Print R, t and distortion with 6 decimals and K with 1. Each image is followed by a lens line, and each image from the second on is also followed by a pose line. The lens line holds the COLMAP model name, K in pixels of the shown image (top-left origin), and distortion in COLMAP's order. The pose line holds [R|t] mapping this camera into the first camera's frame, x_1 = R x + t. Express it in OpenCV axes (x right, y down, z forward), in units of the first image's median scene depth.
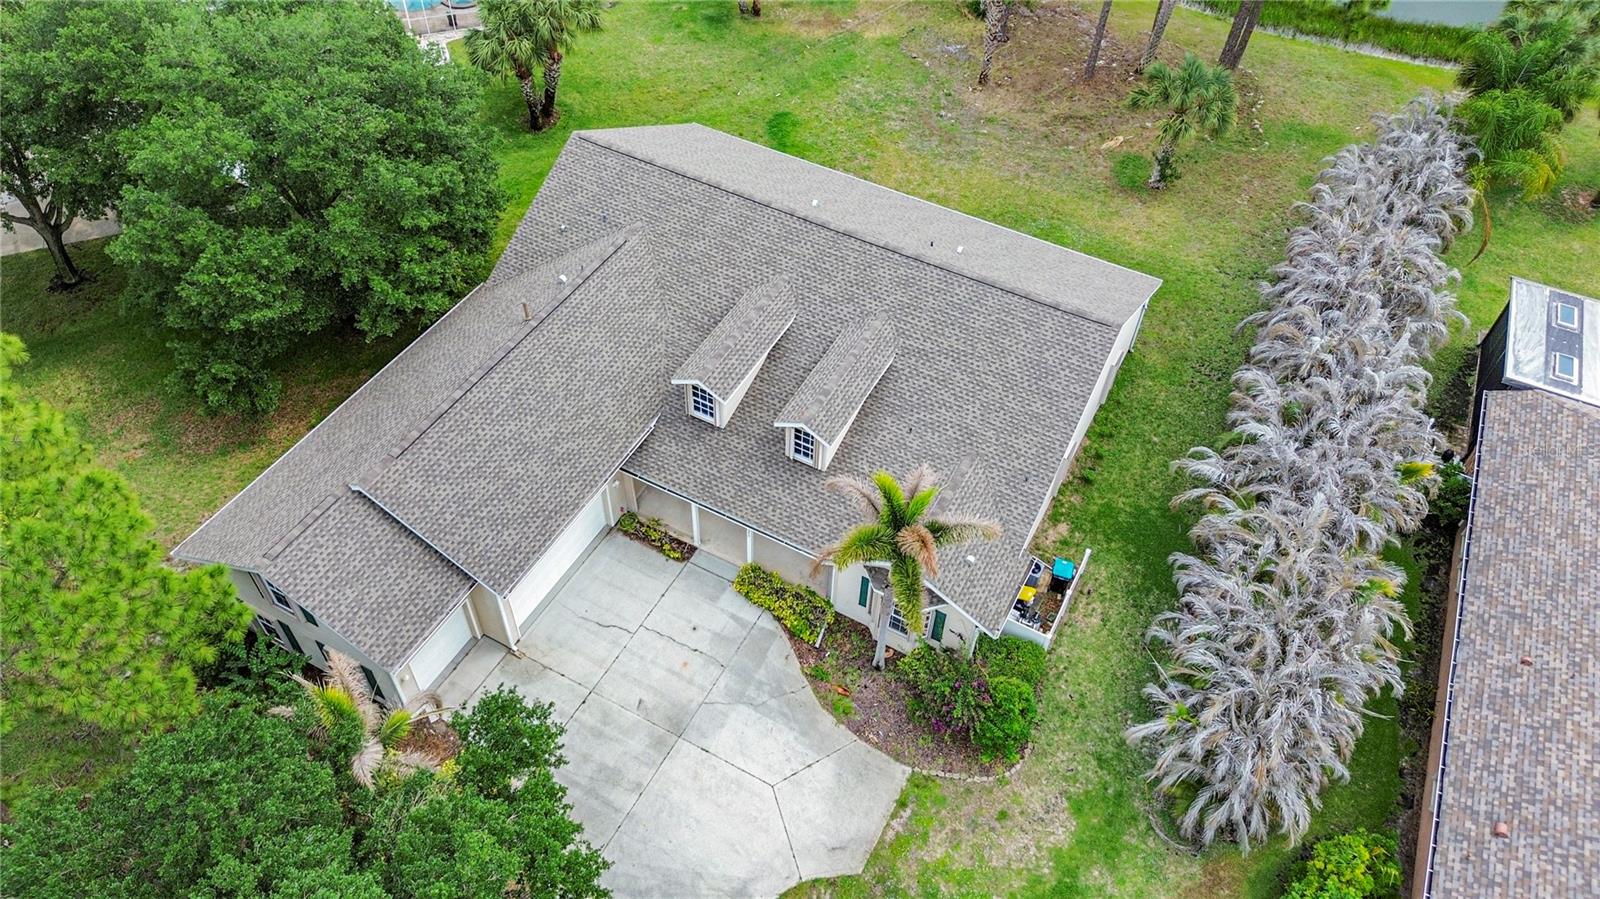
lens RADIAL K [[1145.6, 0, 793.8], [0, 1145.6, 397.3], [0, 0, 1]] dist [0.025941, -0.002881]
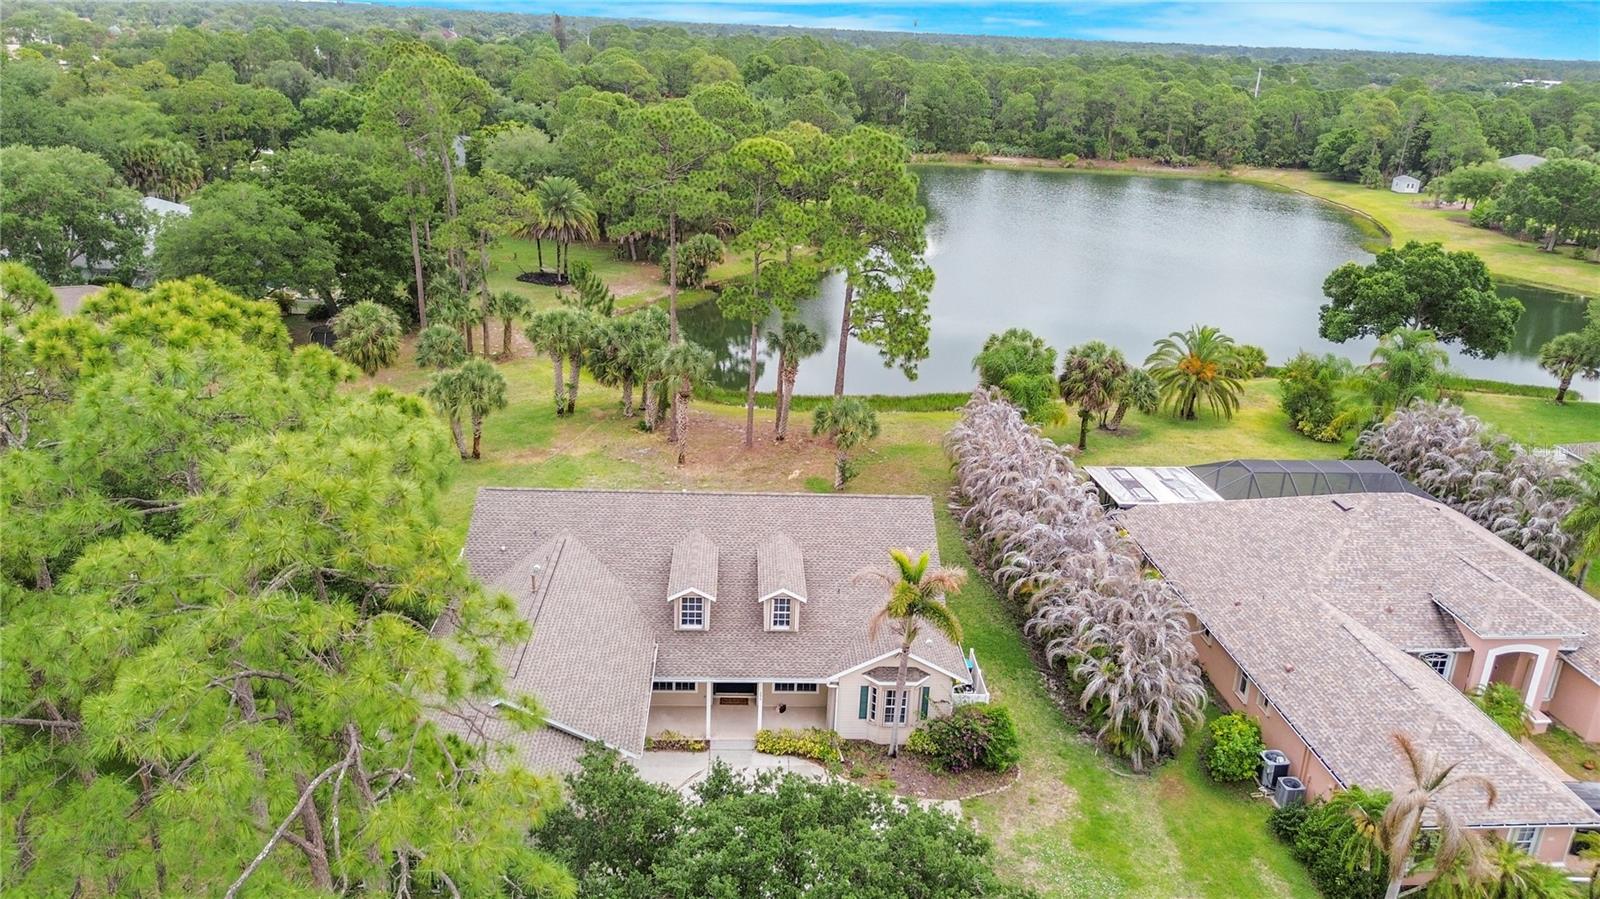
lens RADIAL K [[1131.4, 0, 800.0], [0, 1131.4, 449.5], [0, 0, 1]] dist [0.054721, -0.001537]
pose [[0.857680, -0.170744, 0.485006, -0.562121], [0.362736, 0.869453, -0.335373, 0.317500], [-0.364427, 0.463572, 0.807647, -0.148888]]
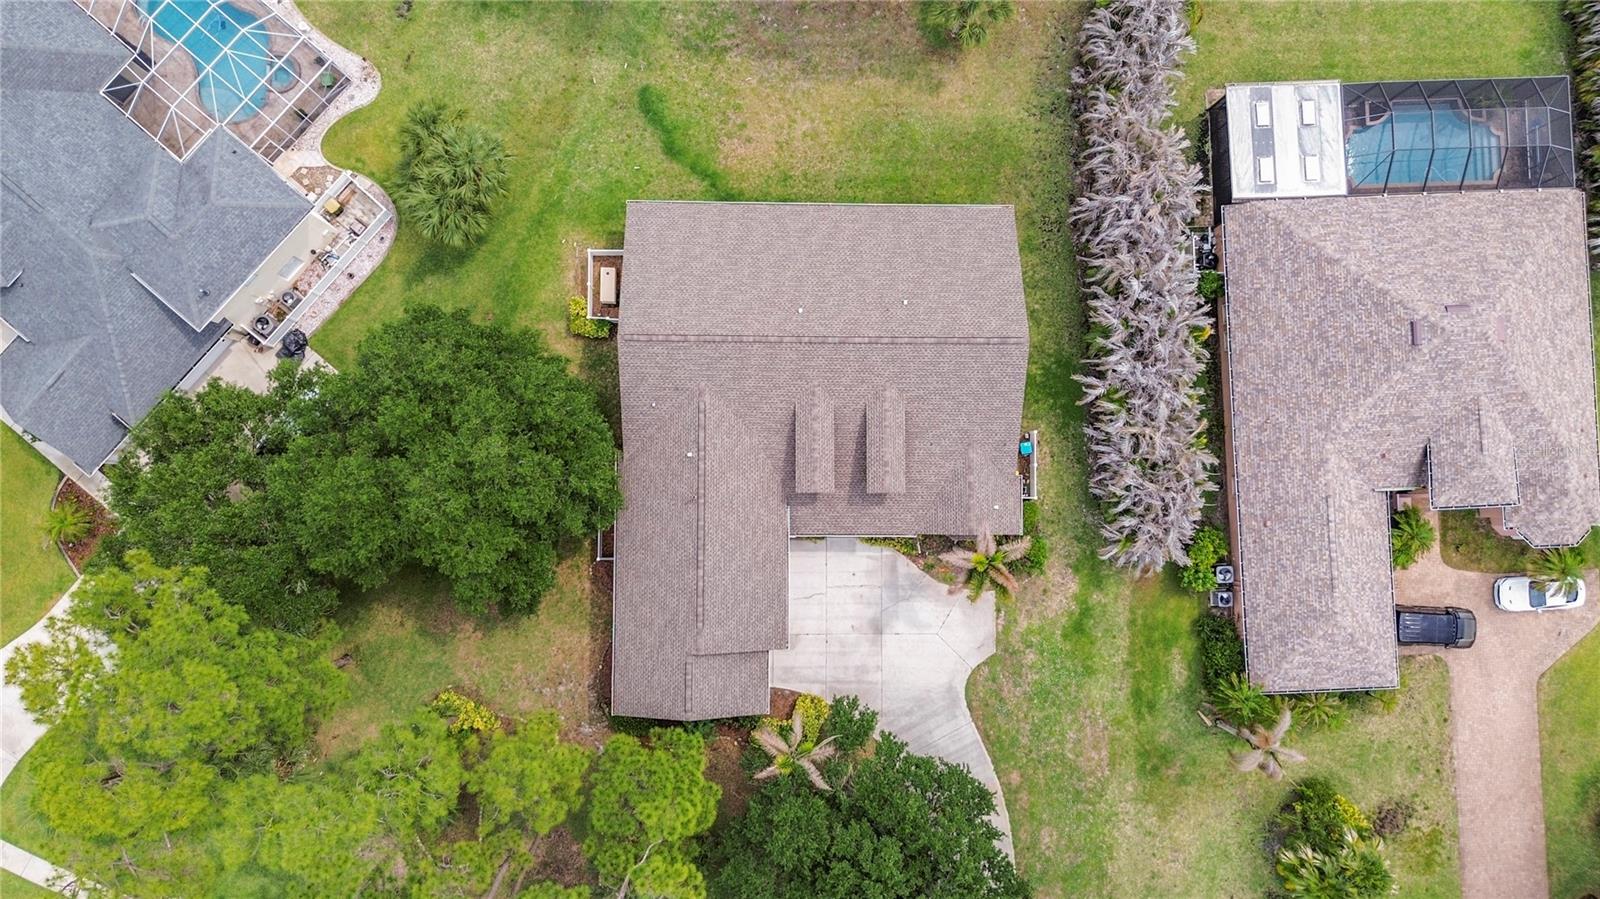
lens RADIAL K [[1131.4, 0, 800.0], [0, 1131.4, 449.5], [0, 0, 1]] dist [0.054721, -0.001537]
pose [[0.881074, -0.472450, 0.022362, -0.109076], [0.347912, 0.679402, 0.646042, -1.104405], [-0.320415, -0.561430, 0.762974, -0.207598]]
